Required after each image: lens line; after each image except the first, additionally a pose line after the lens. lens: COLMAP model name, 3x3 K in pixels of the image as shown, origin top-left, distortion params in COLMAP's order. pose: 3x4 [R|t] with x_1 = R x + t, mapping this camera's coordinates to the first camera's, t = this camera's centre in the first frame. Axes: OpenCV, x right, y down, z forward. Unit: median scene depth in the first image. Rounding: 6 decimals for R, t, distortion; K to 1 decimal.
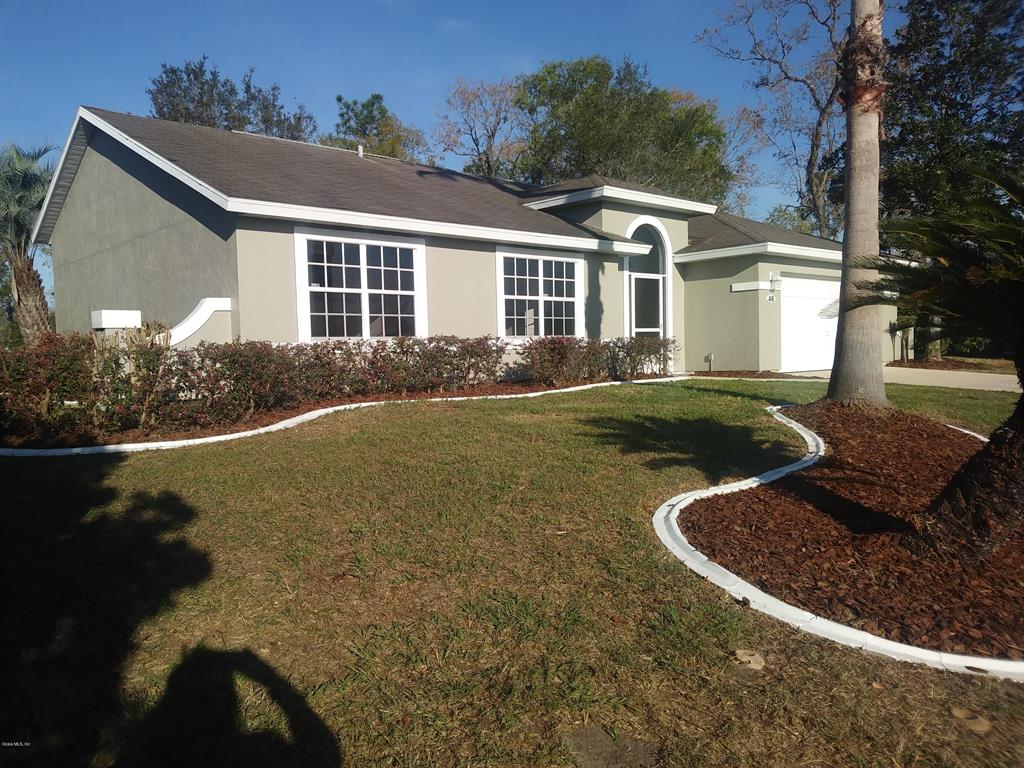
lens RADIAL K [[798.9, 0, 512.0], [0, 798.9, 384.0], [0, 0, 1]] dist [0.065698, -0.094258]
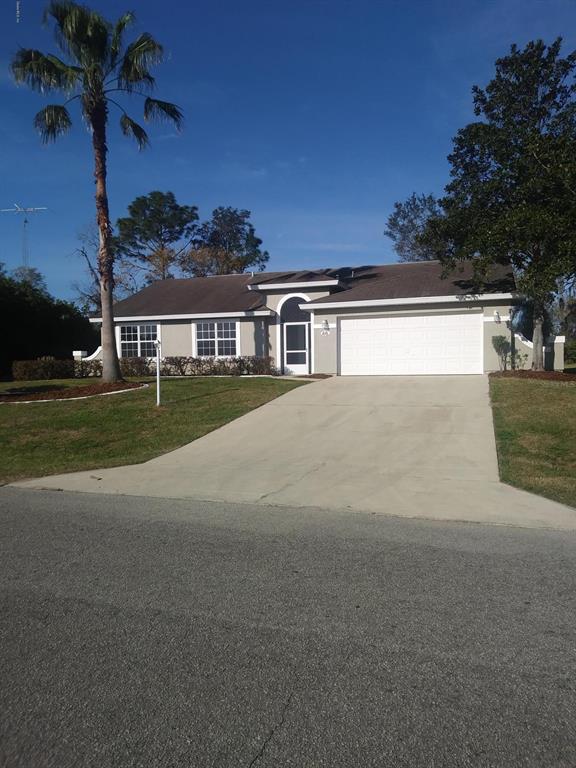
lens RADIAL K [[599.2, 0, 288.0], [0, 599.2, 384.0], [0, 0, 1]] dist [0.065698, -0.094258]
pose [[0.493611, 0.015279, -0.869549, 1.782325], [-0.044042, 0.999002, -0.007447, 0.030162], [0.868567, 0.041973, 0.493791, 0.327175]]
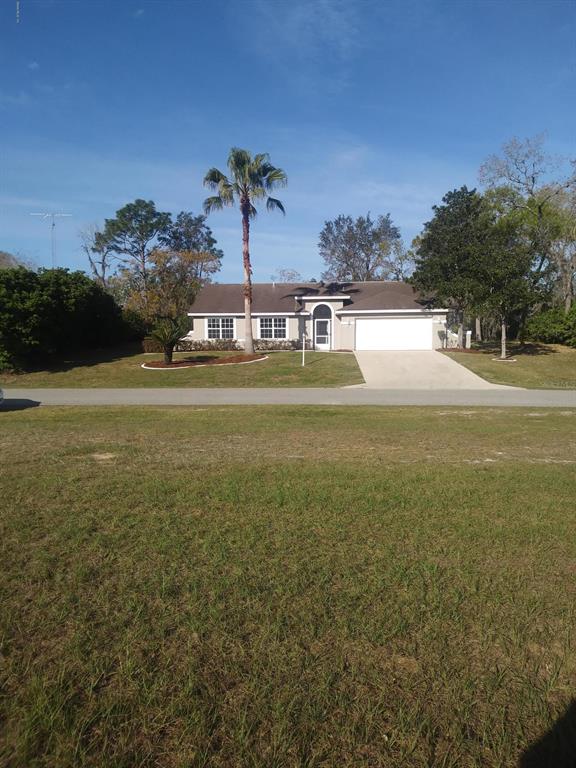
lens RADIAL K [[599.2, 0, 288.0], [0, 599.2, 384.0], [0, 0, 1]] dist [0.065698, -0.094258]
pose [[0.696996, 0.050972, -0.715261, 2.320639], [-0.040506, 0.998676, 0.031698, 0.072600], [0.715930, 0.006879, 0.698138, -1.051950]]
